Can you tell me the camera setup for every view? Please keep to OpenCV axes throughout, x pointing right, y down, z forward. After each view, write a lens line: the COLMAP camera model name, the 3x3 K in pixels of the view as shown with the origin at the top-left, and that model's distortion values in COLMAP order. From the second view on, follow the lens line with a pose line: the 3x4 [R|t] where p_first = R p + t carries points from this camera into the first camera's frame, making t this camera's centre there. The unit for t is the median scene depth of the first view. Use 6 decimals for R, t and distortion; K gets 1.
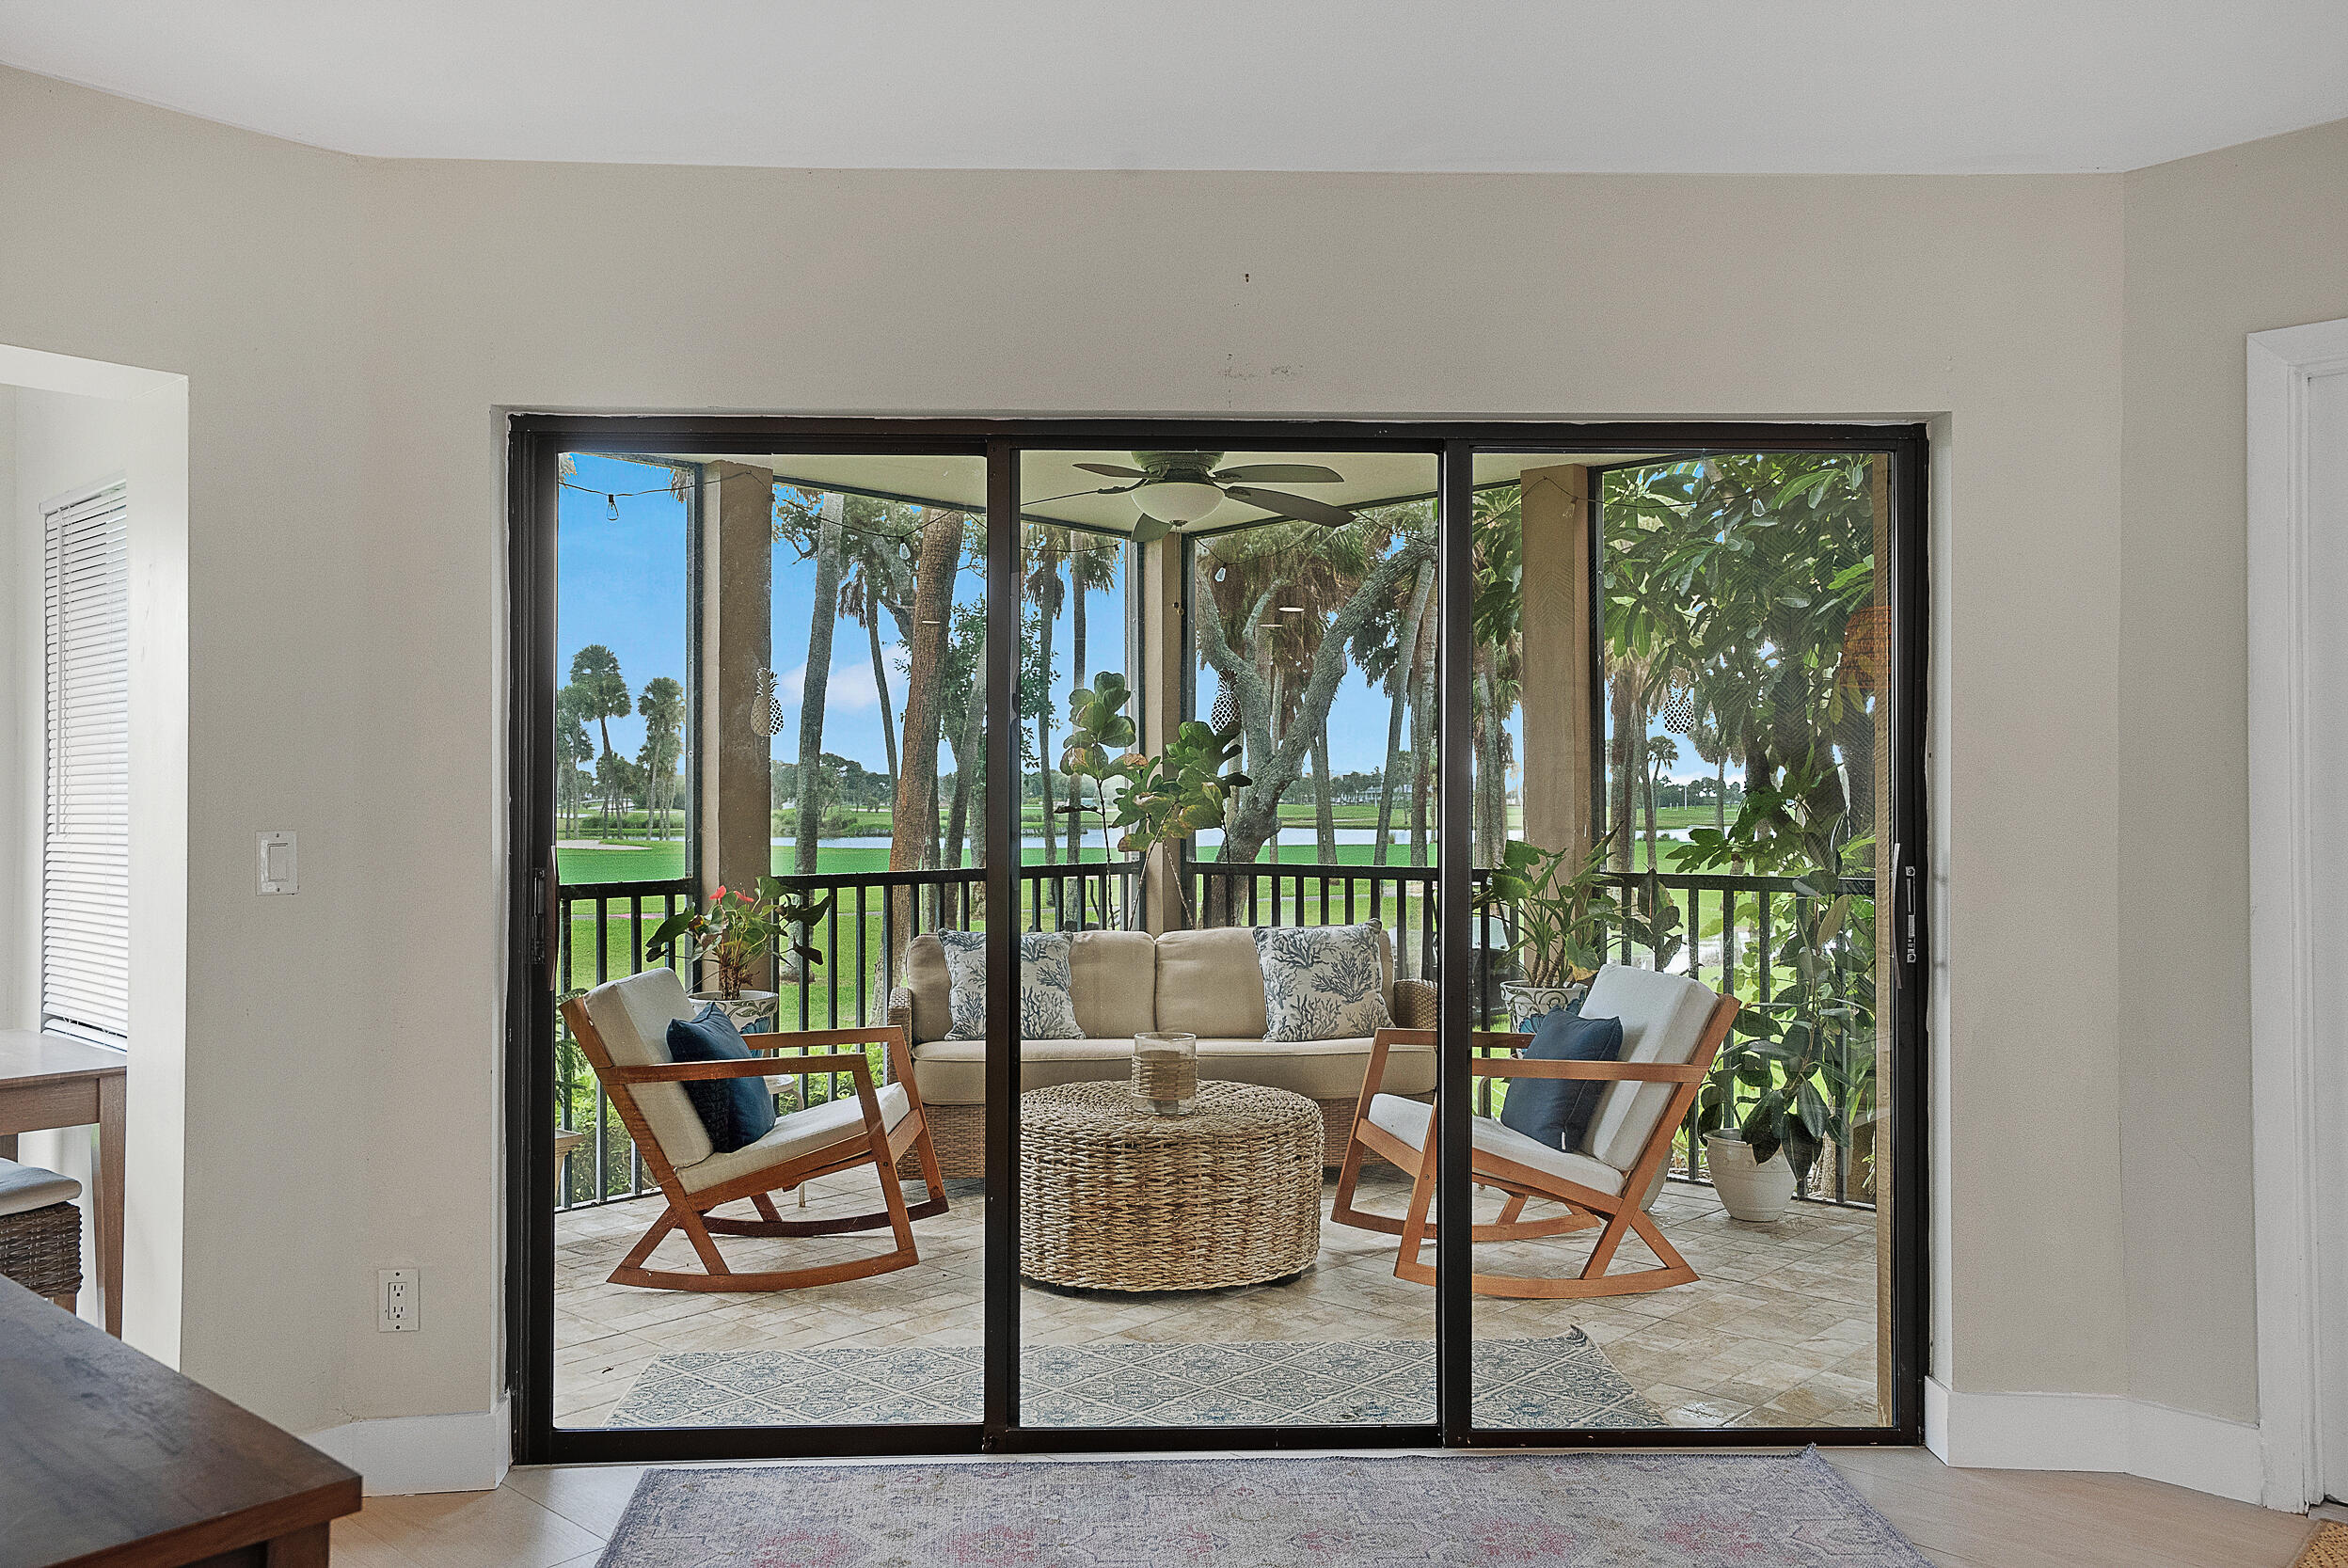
lens RADIAL K [[1772.8, 0, 1174.0], [0, 1772.8, 784.0], [0, 0, 1]] dist [0.030054, 0.001810]
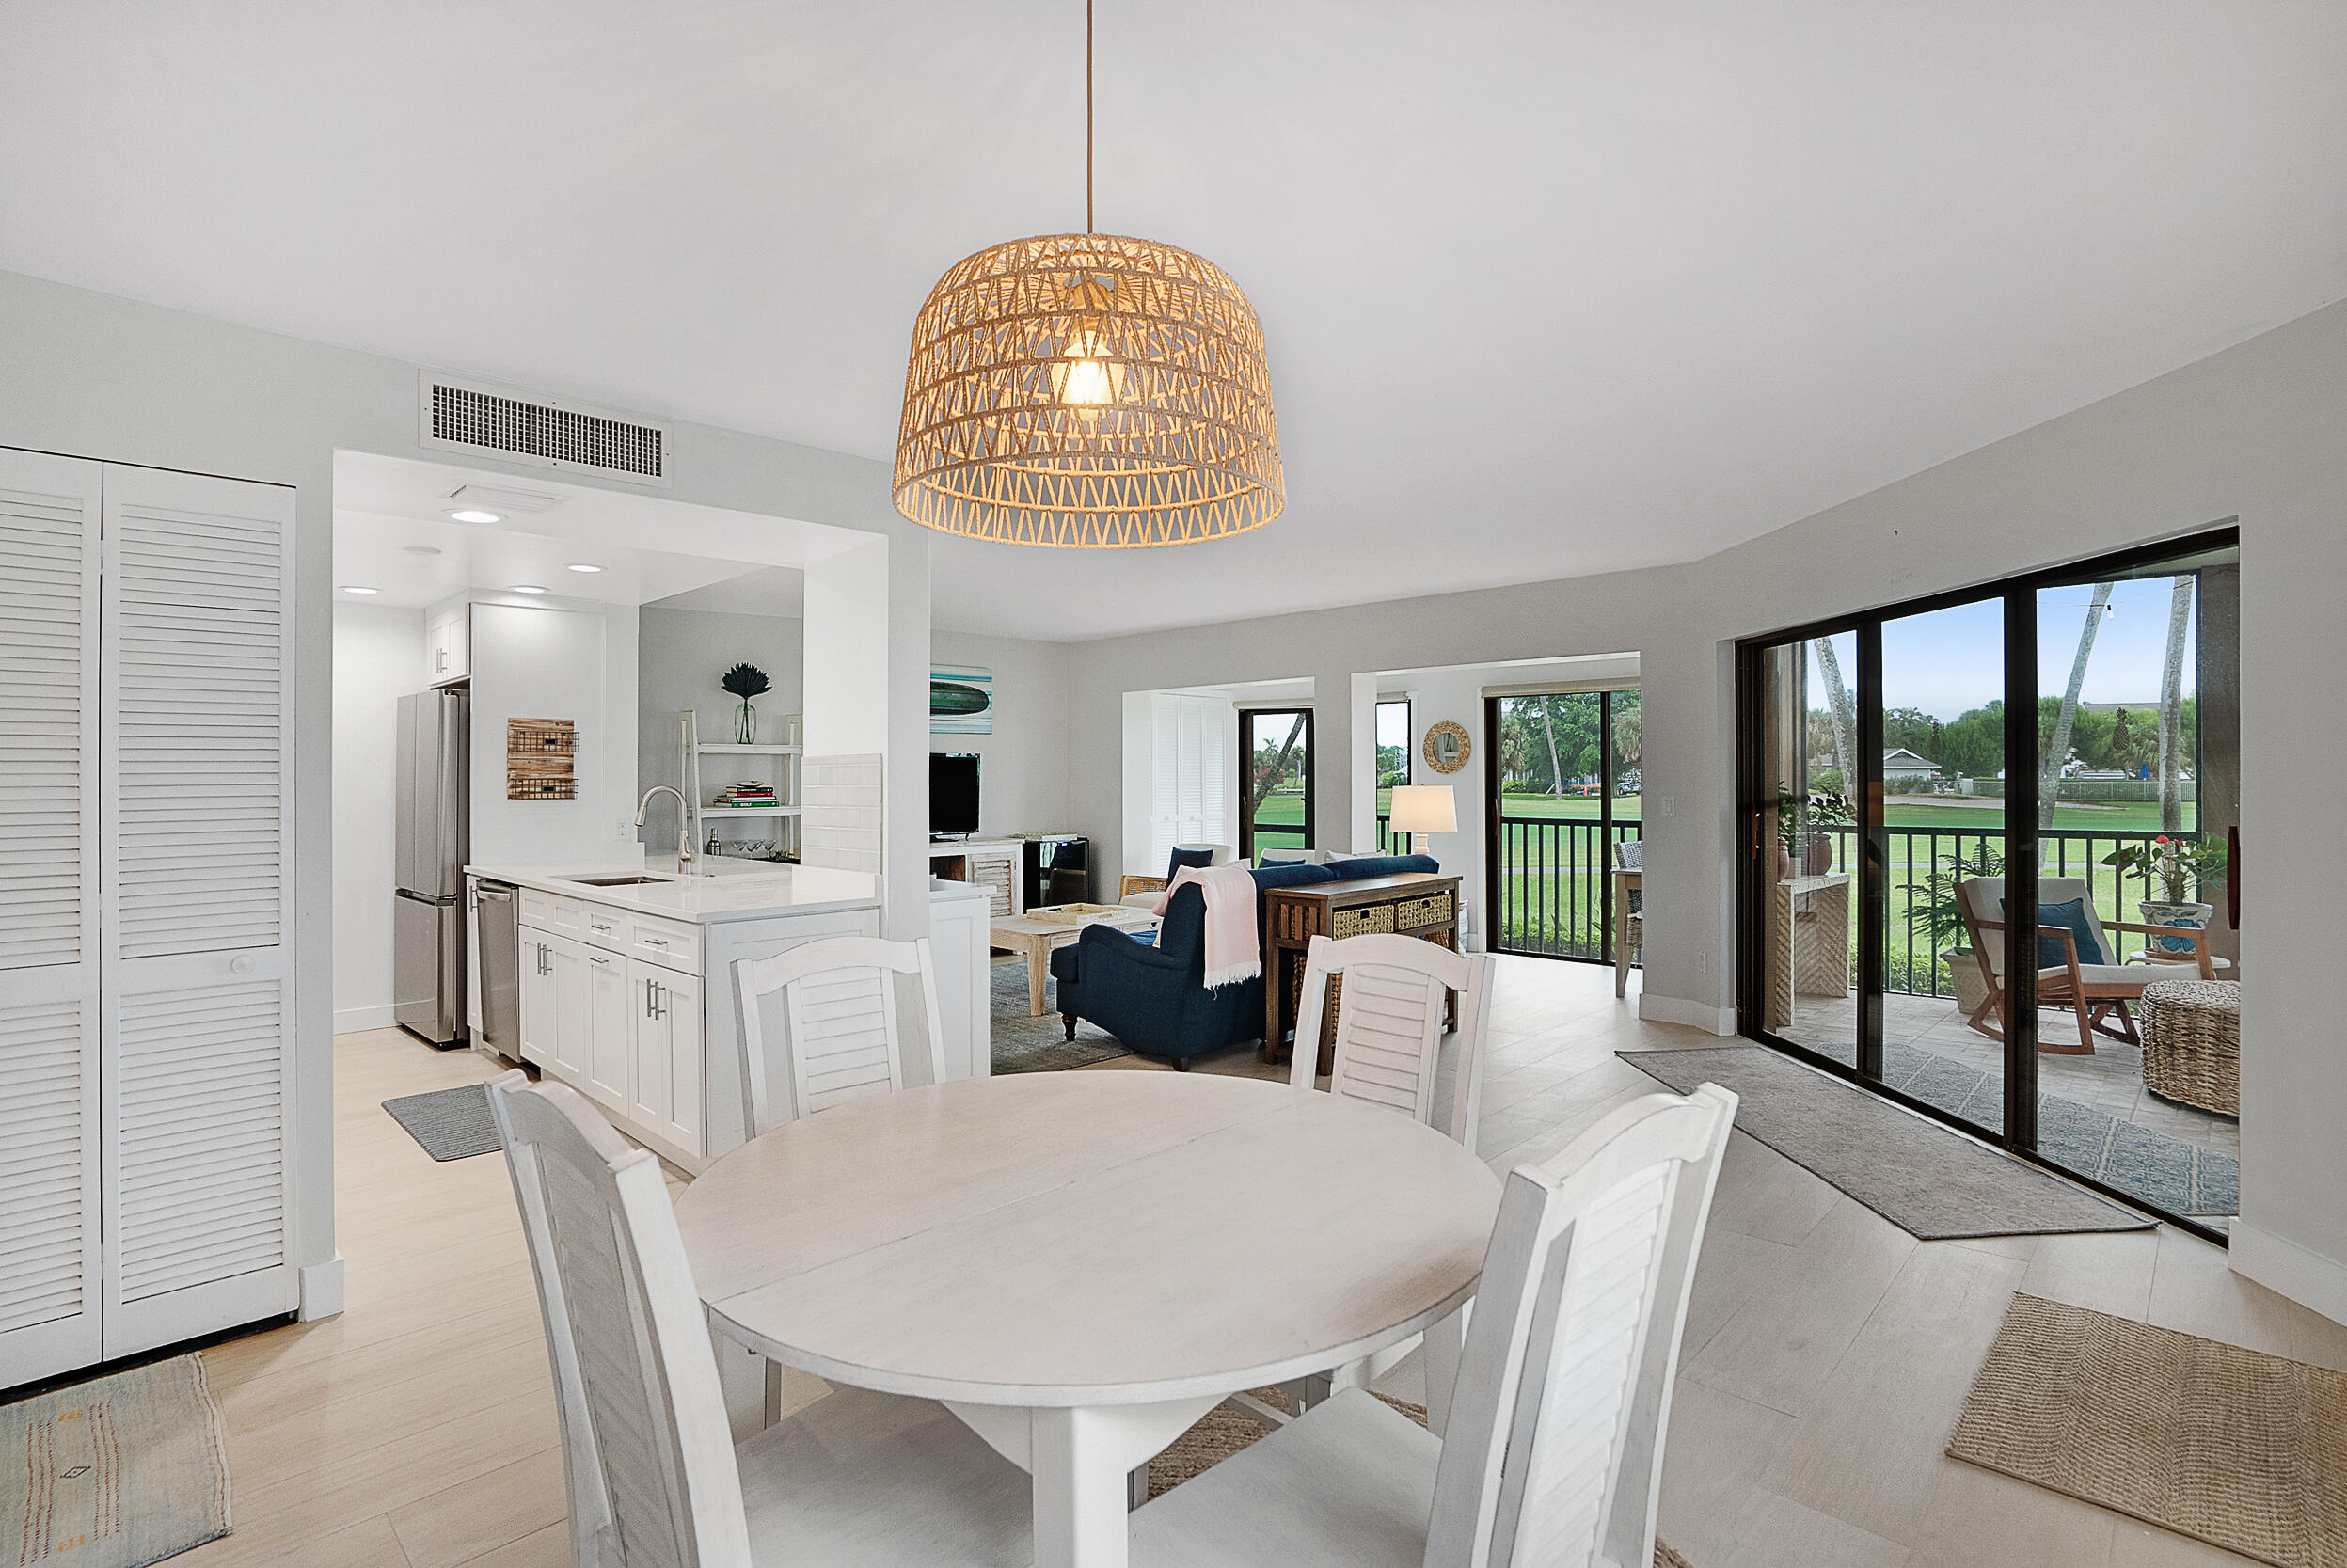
lens RADIAL K [[1104.9, 0, 1173.5], [0, 1104.9, 784.0], [0, 0, 1]] dist [-0.056930, 0.020997]
pose [[-0.023376, 0.005939, -0.999709, 0.641070], [0.016513, 0.999848, 0.005553, -0.008853], [0.999590, -0.016378, -0.023470, 0.096283]]
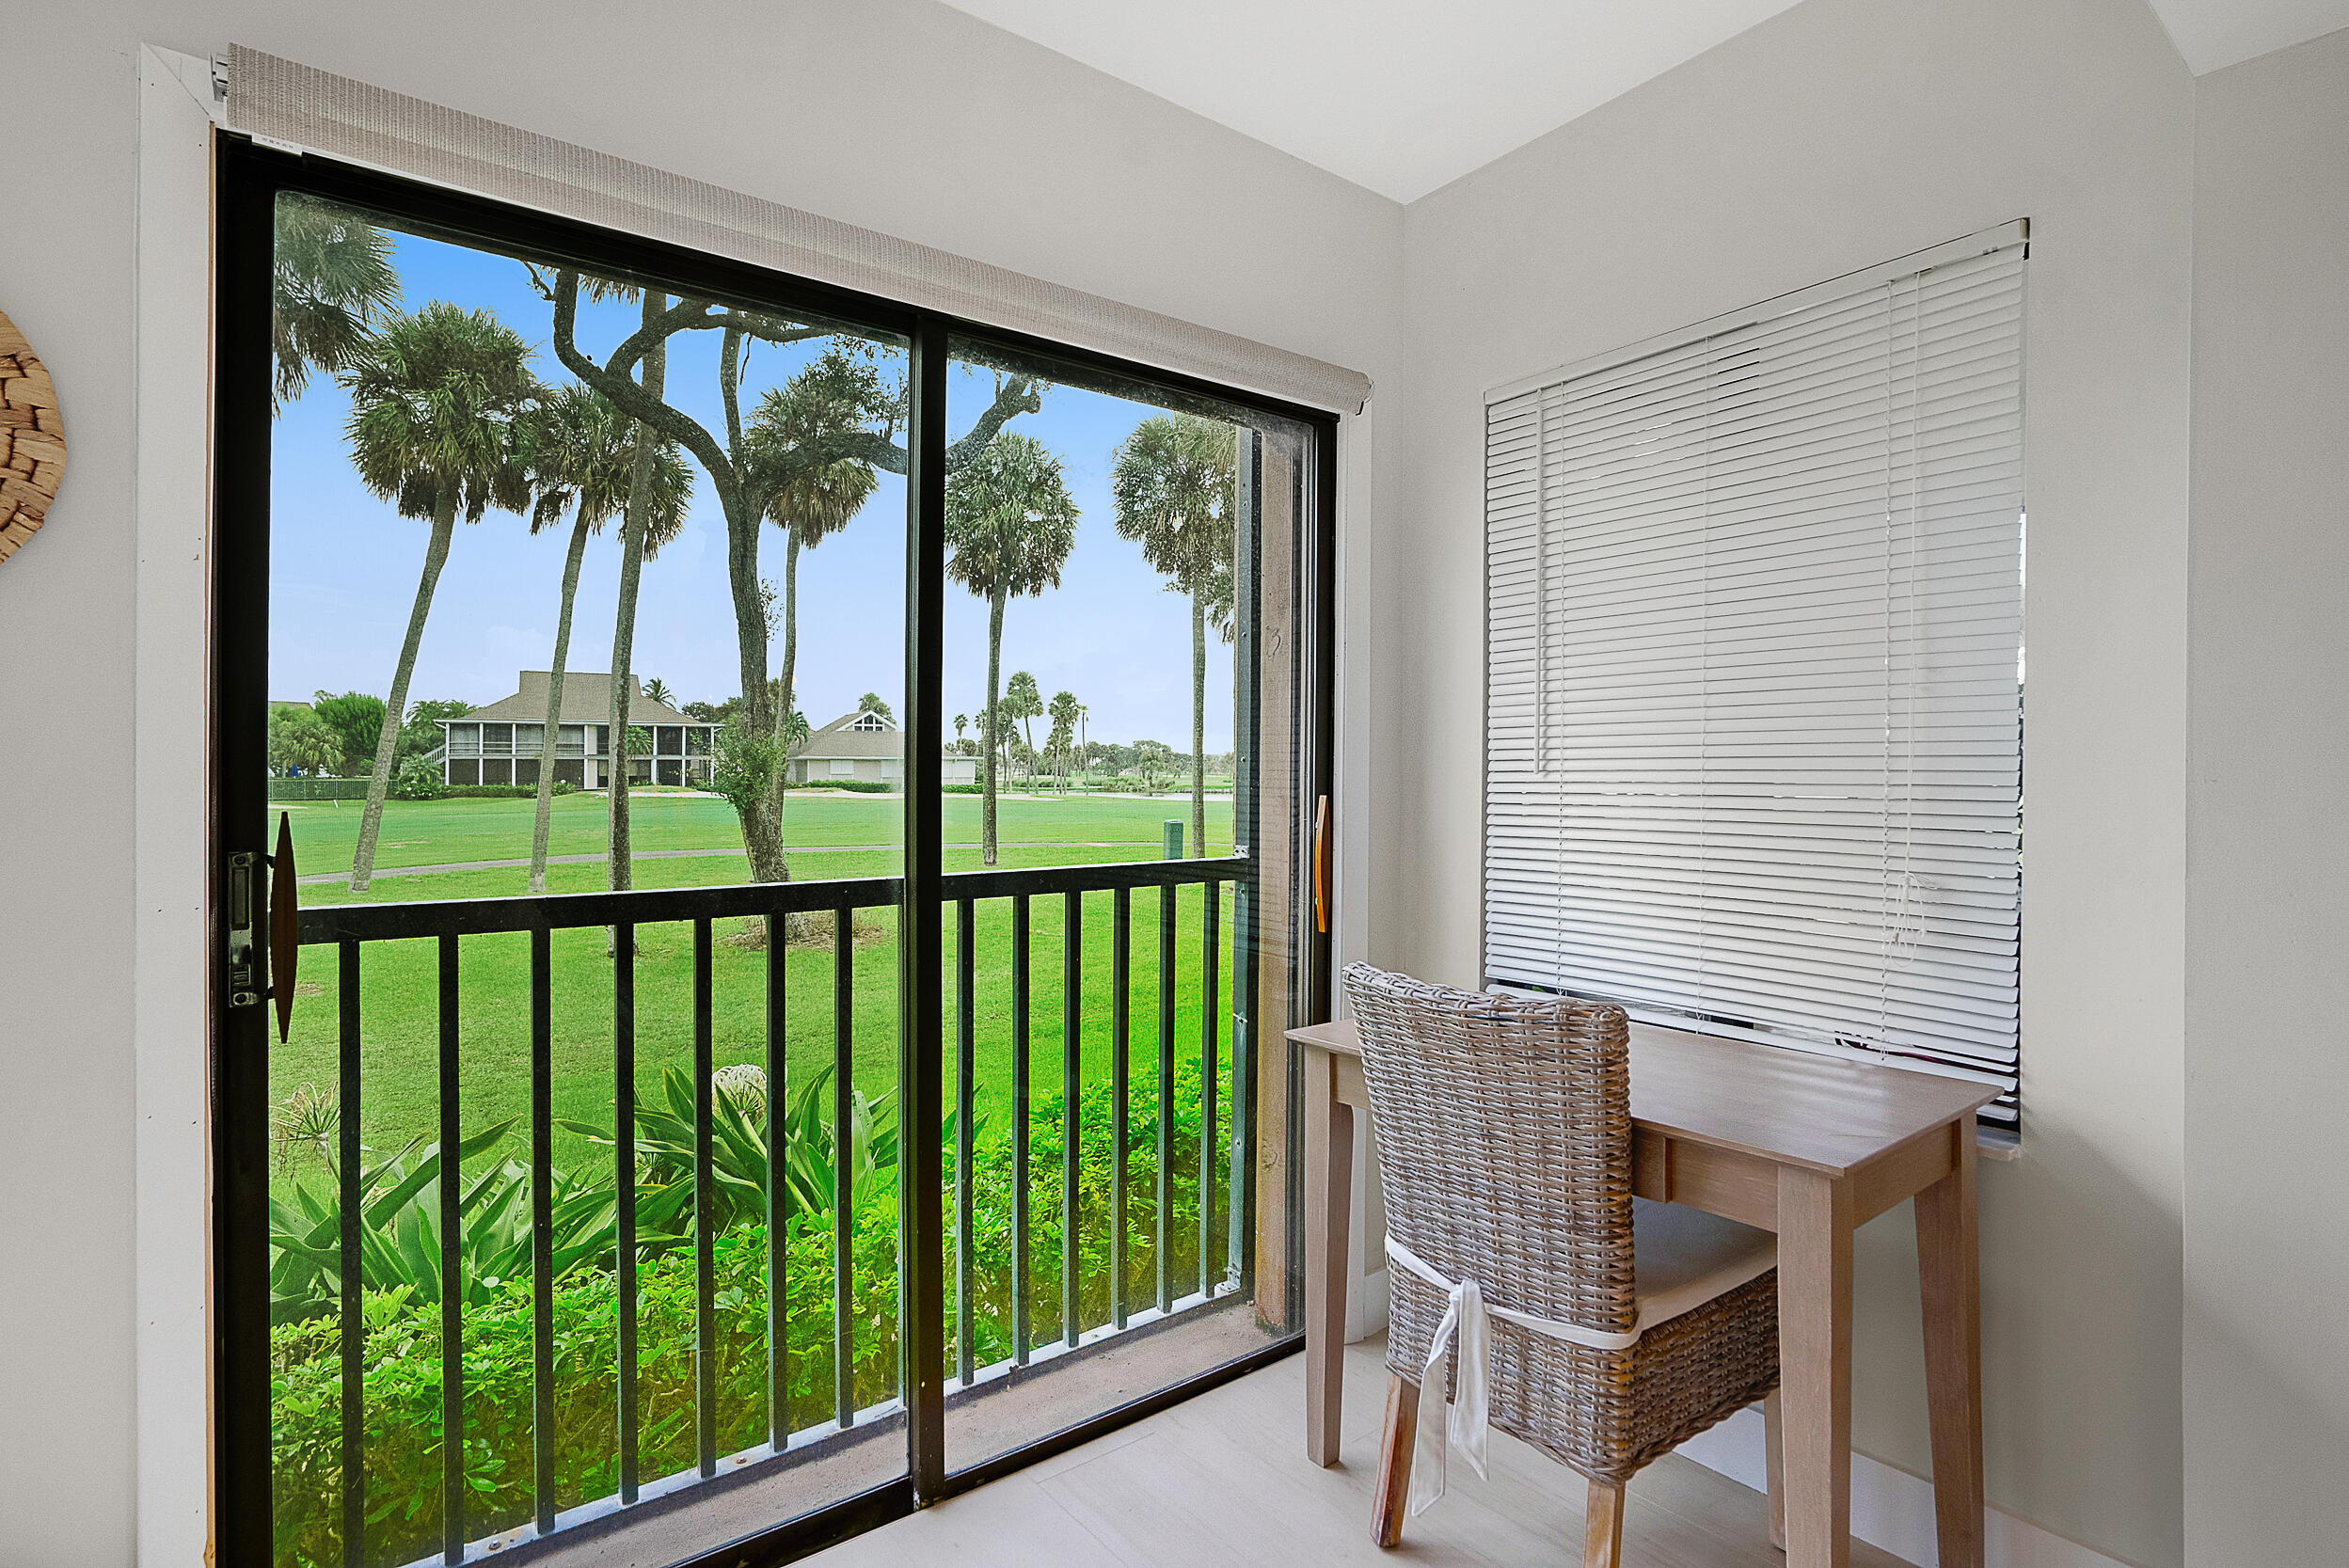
lens RADIAL K [[1161.3, 0, 1174.5], [0, 1161.3, 784.0], [0, 0, 1]] dist [-0.063655, 0.025377]
pose [[0.985954, 0.001889, -0.167008, -0.421633], [0.001567, 0.999787, 0.020561, 0.012660], [0.167011, -0.020534, 0.985741, 0.254595]]
